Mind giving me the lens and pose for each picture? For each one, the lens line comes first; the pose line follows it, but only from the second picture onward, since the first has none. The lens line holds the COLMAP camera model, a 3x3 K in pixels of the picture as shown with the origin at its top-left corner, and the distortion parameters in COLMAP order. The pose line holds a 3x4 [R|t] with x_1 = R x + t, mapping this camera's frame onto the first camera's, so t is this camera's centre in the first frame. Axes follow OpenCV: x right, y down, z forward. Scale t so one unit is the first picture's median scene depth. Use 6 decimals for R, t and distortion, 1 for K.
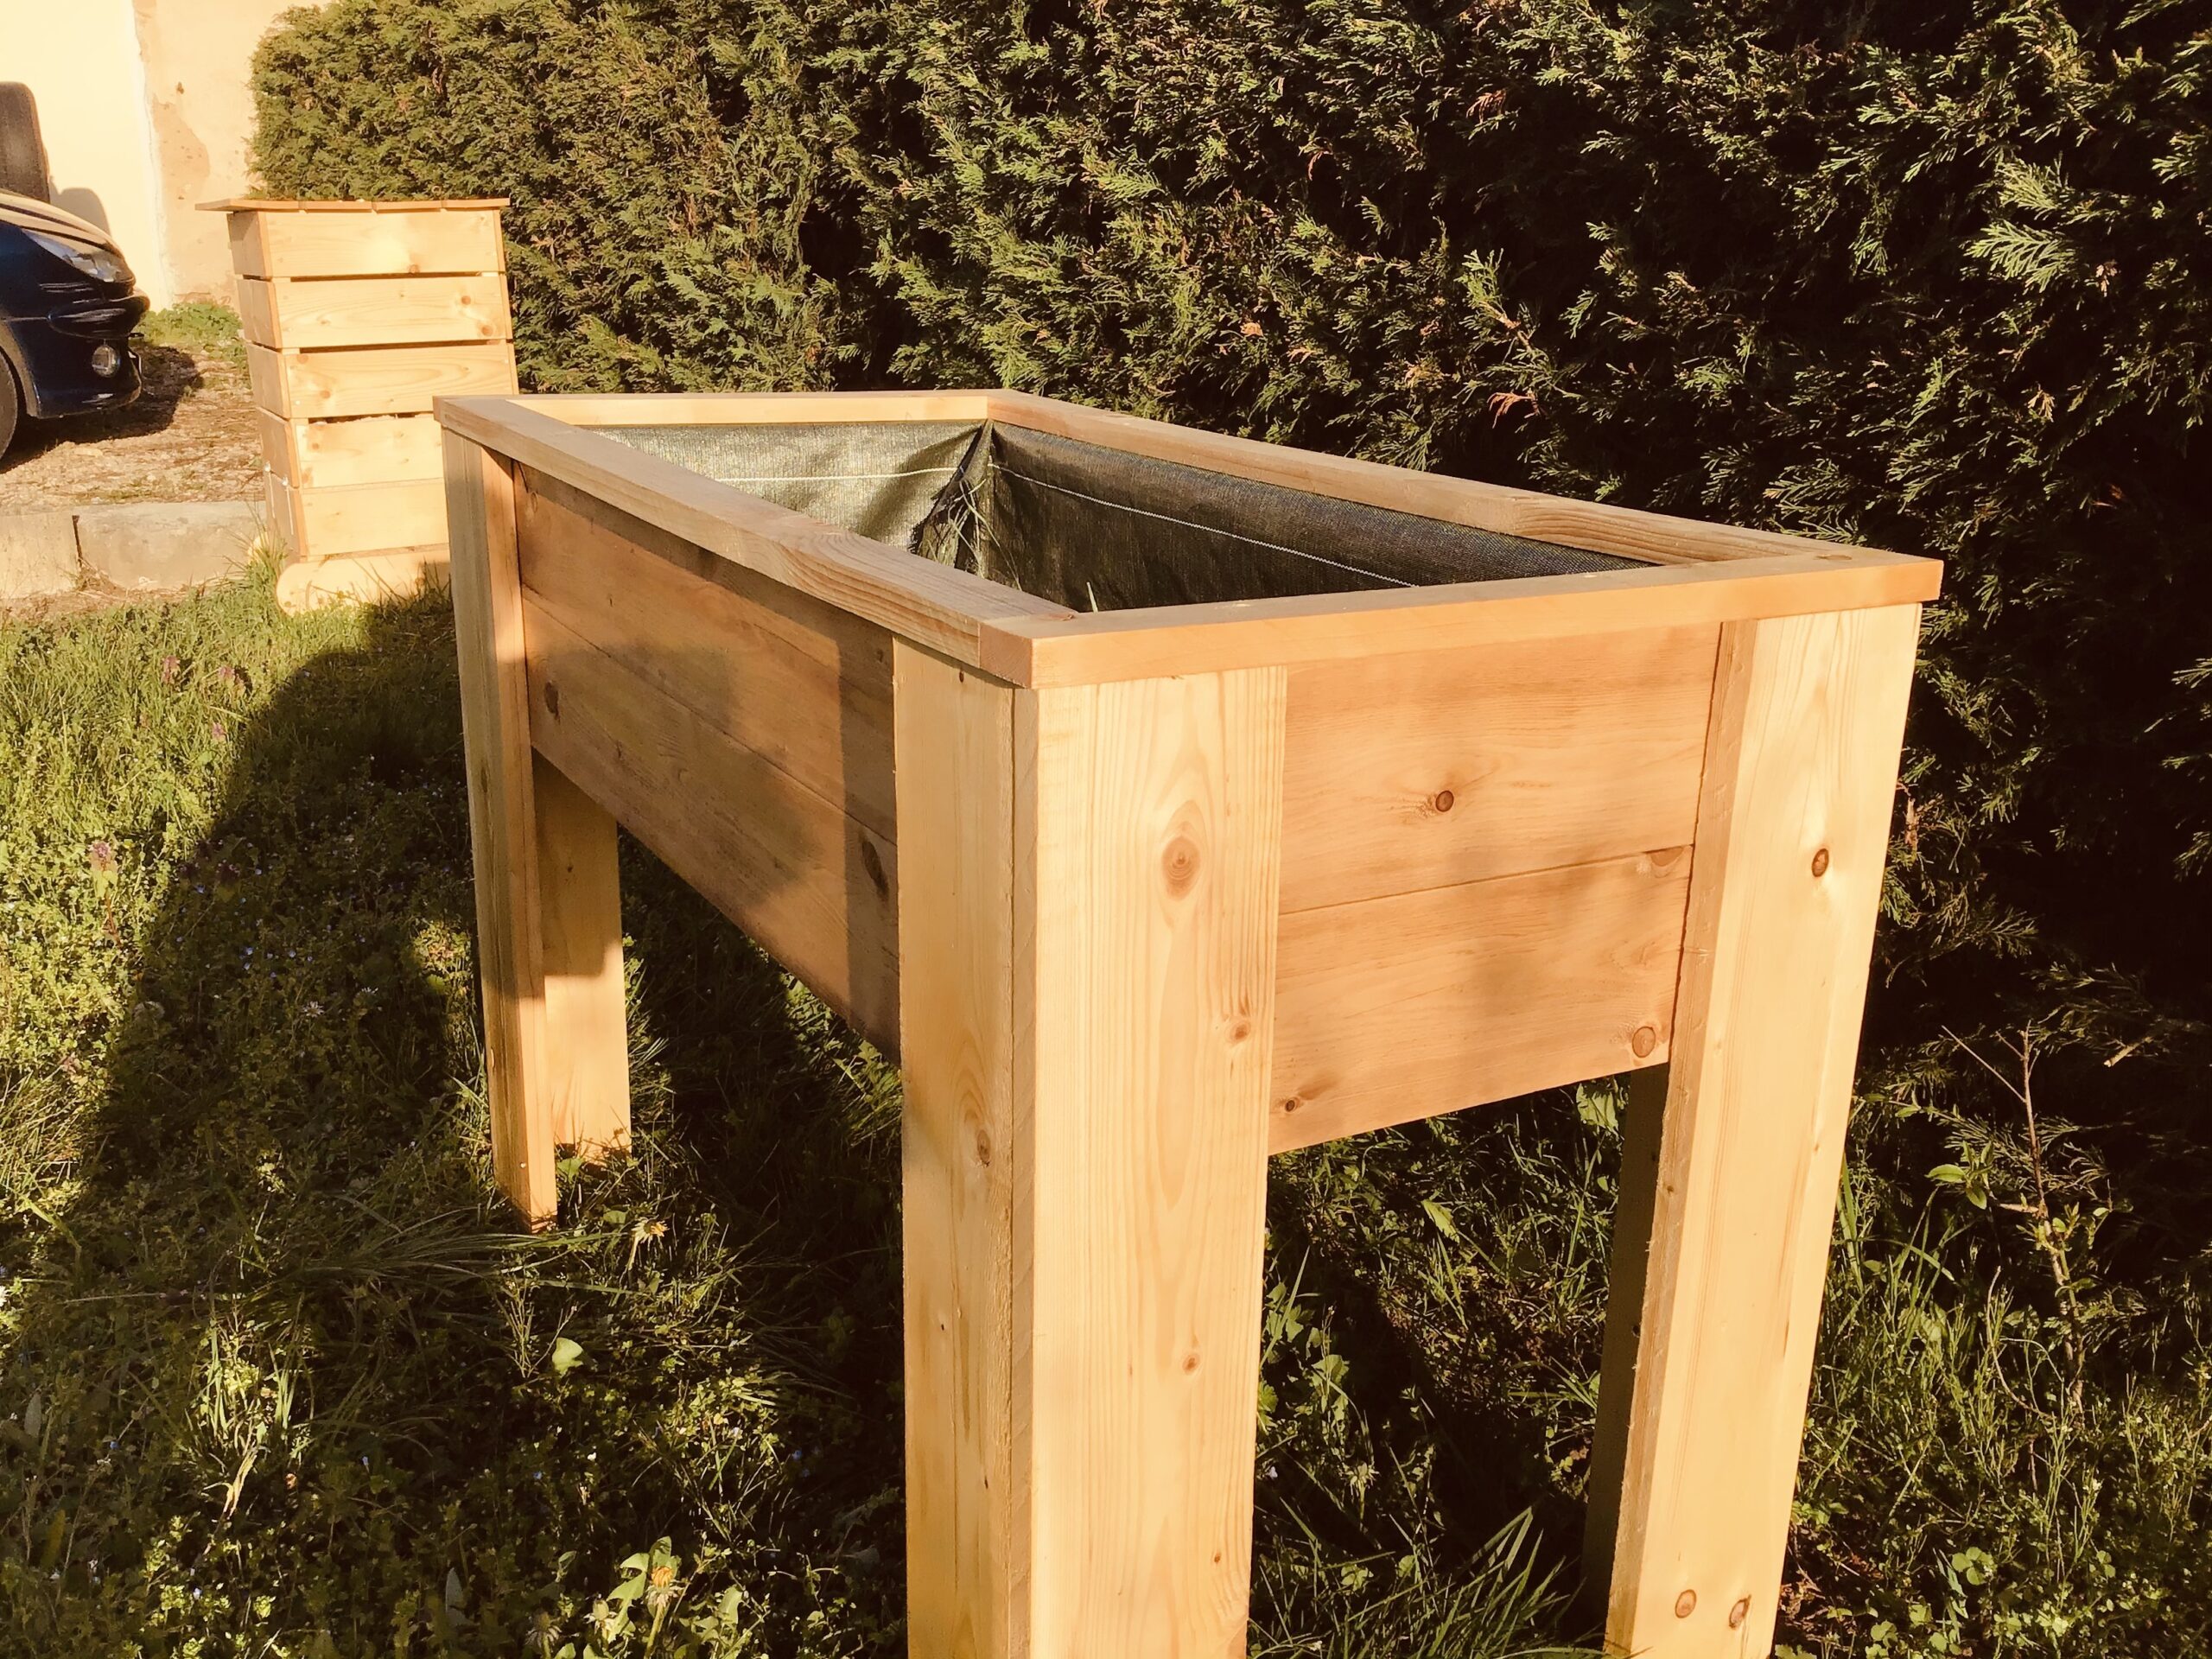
lens RADIAL K [[1980.9, 0, 1128.4], [0, 1980.9, 839.1], [0, 0, 1]] dist [0.126192, -0.284467]
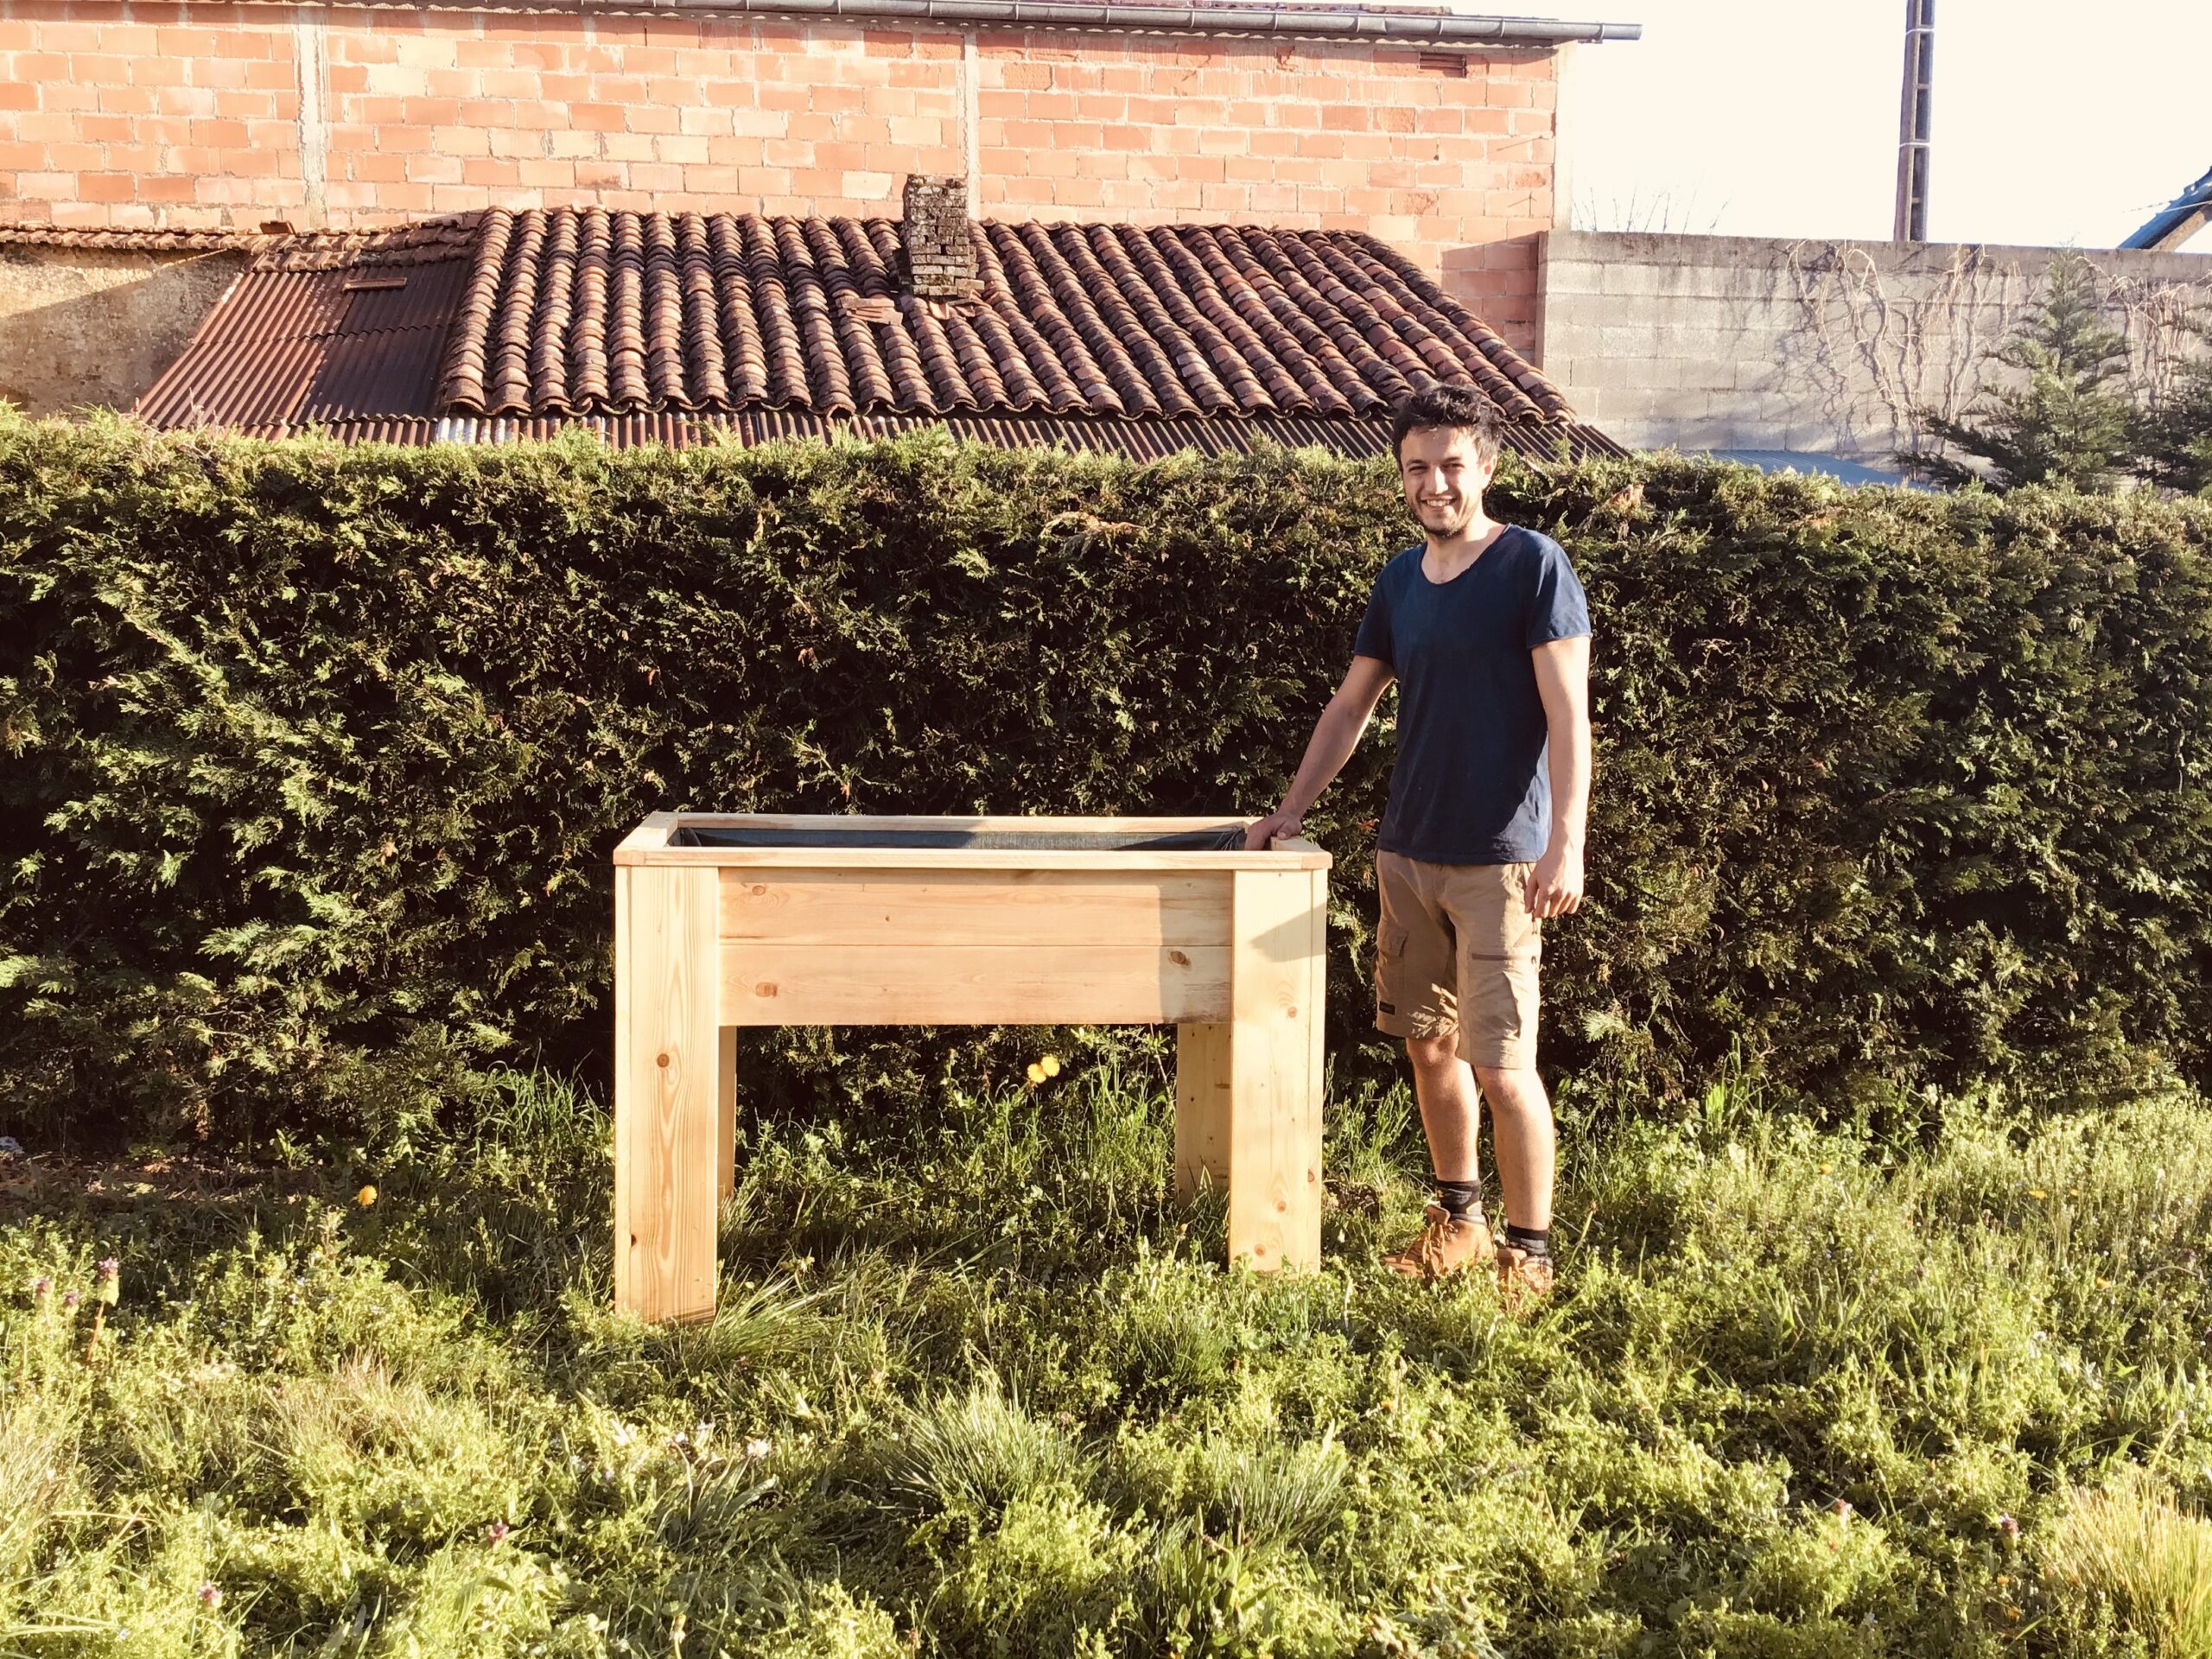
lens RADIAL K [[1974.2, 0, 1132.1], [0, 1974.2, 837.4], [0, 0, 1]] dist [0.133916, -0.276100]
pose [[0.384992, -0.130782, 0.913607, -1.332642], [0.264455, 0.964032, 0.026559, -0.121806], [-0.884220, 0.231383, 0.405731, -0.080095]]
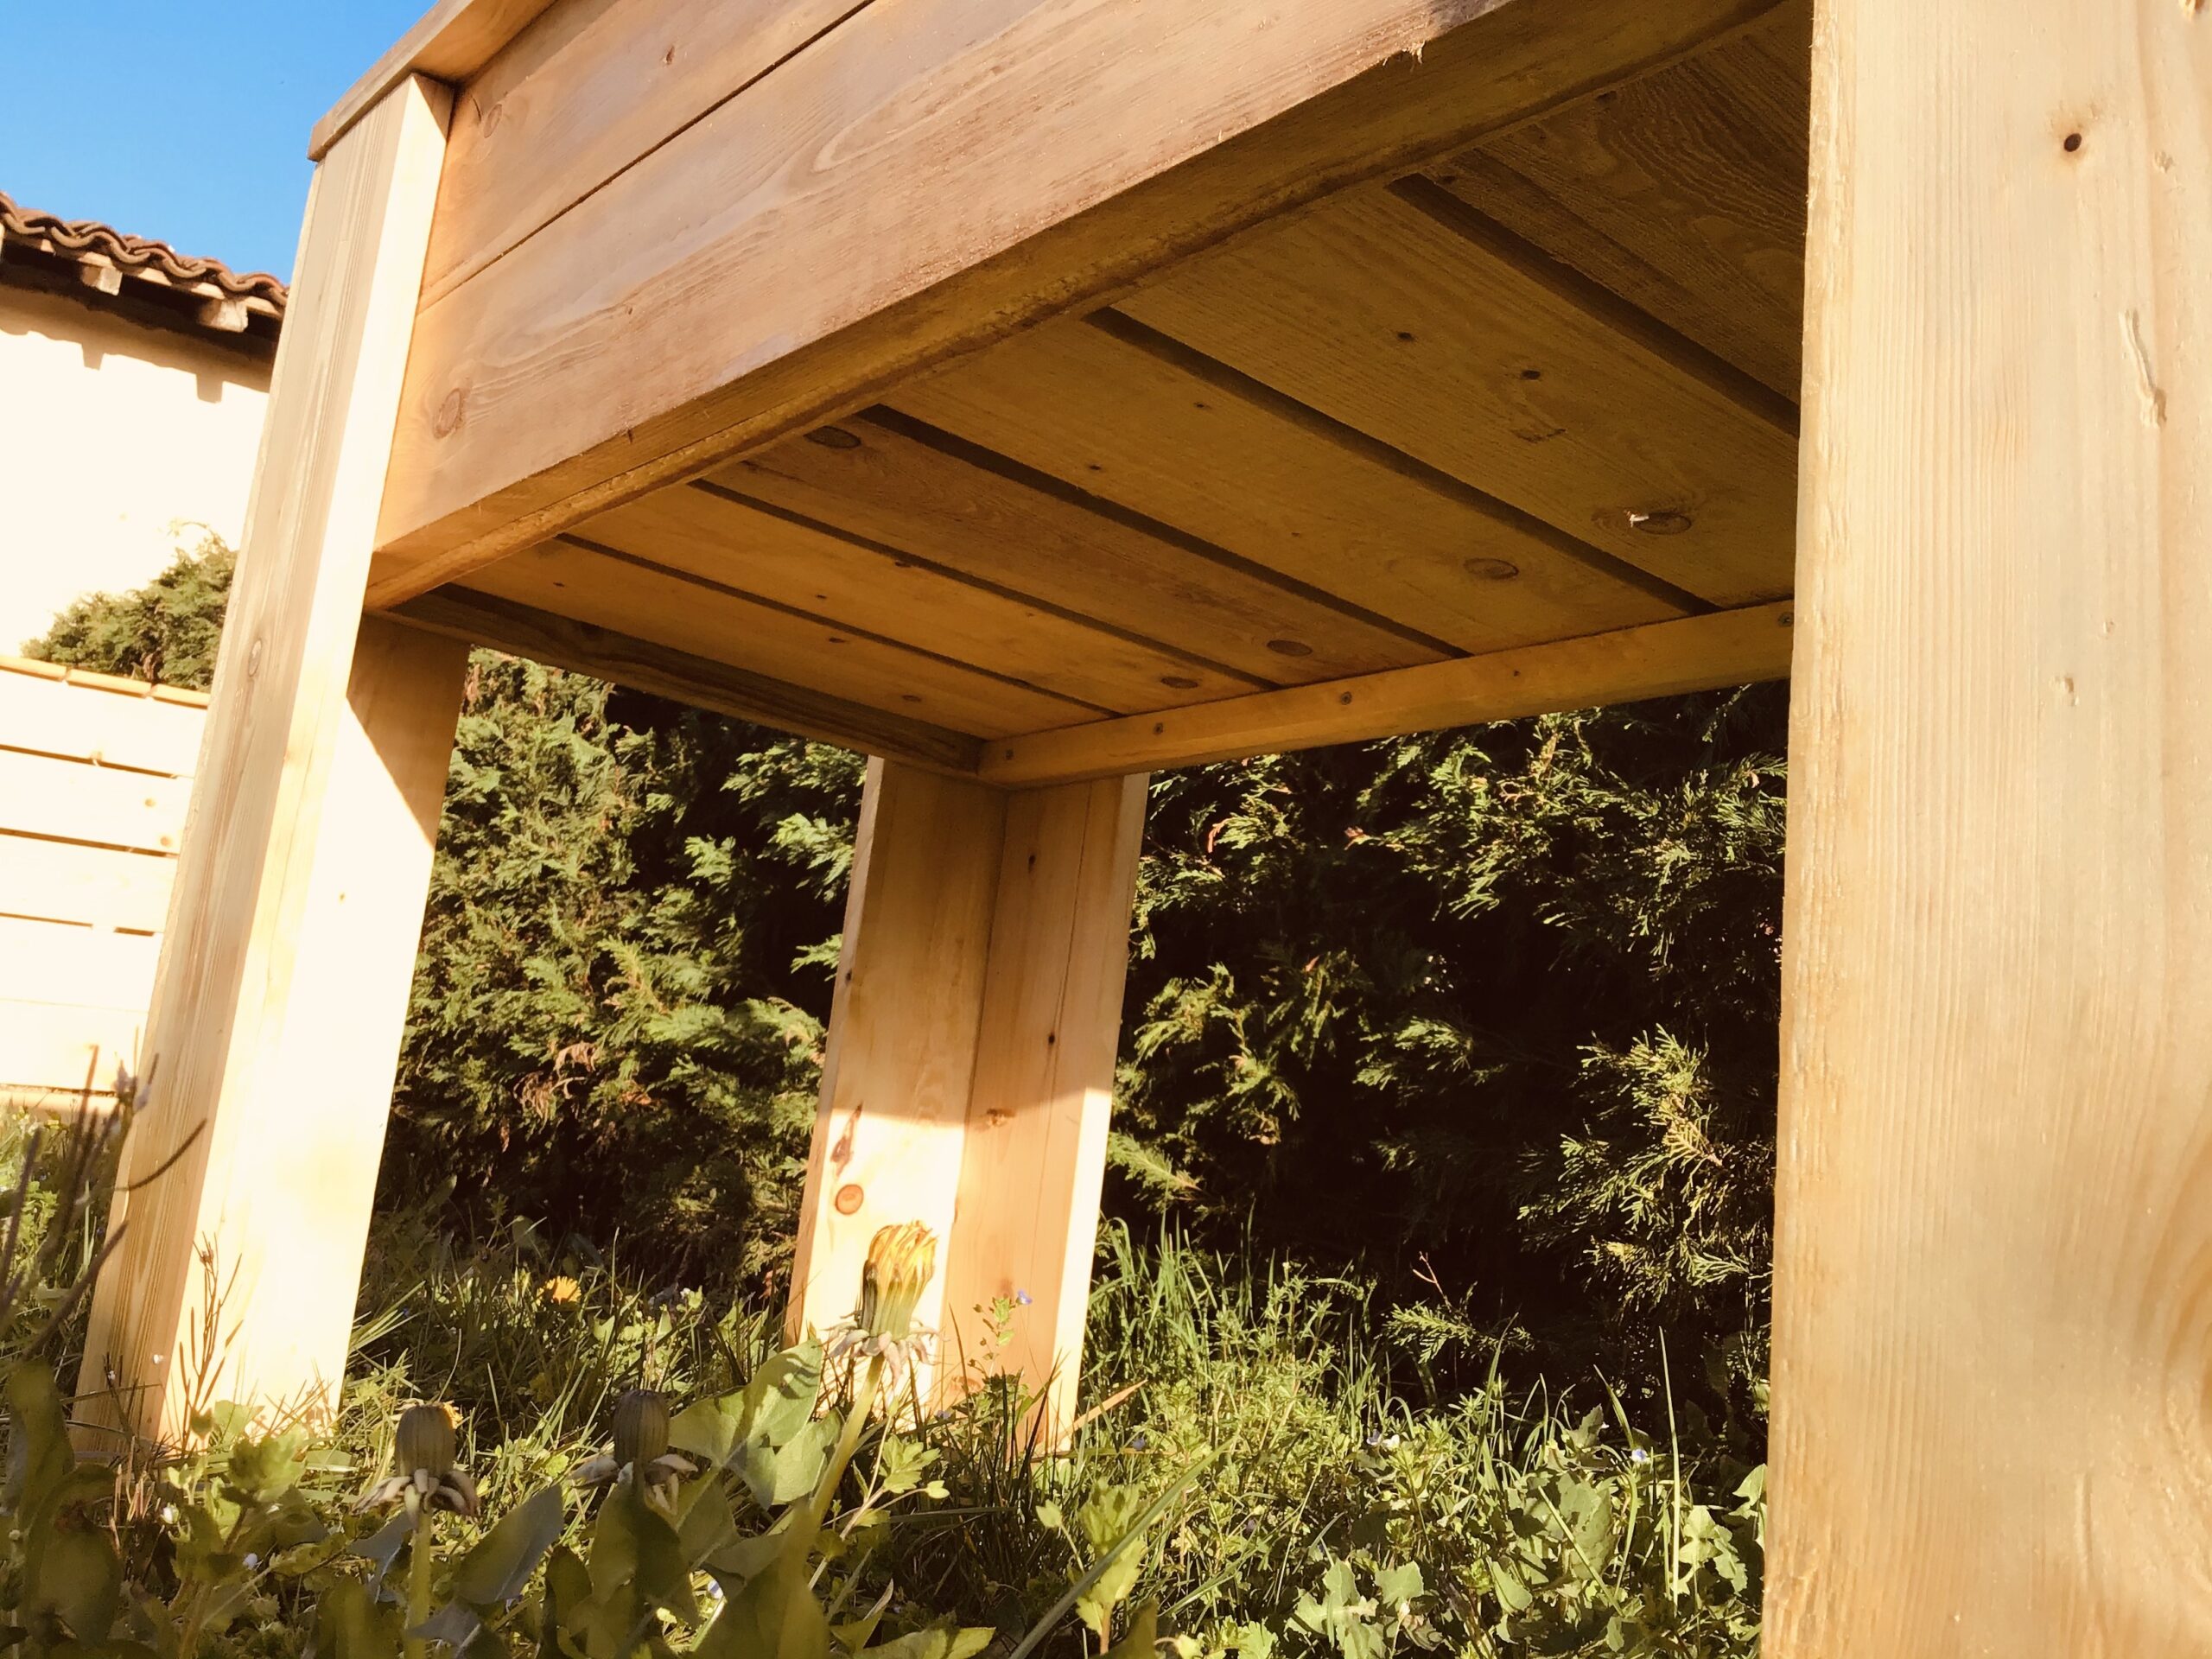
lens RADIAL K [[1974.2, 0, 1132.1], [0, 1974.2, 837.4], [0, 0, 1]] dist [0.133916, -0.276100]
pose [[0.979501, 0.108004, 0.170036, -0.126654], [-0.017800, 0.887218, -0.461007, 0.219110], [-0.200650, 0.448530, 0.870954, 0.360161]]
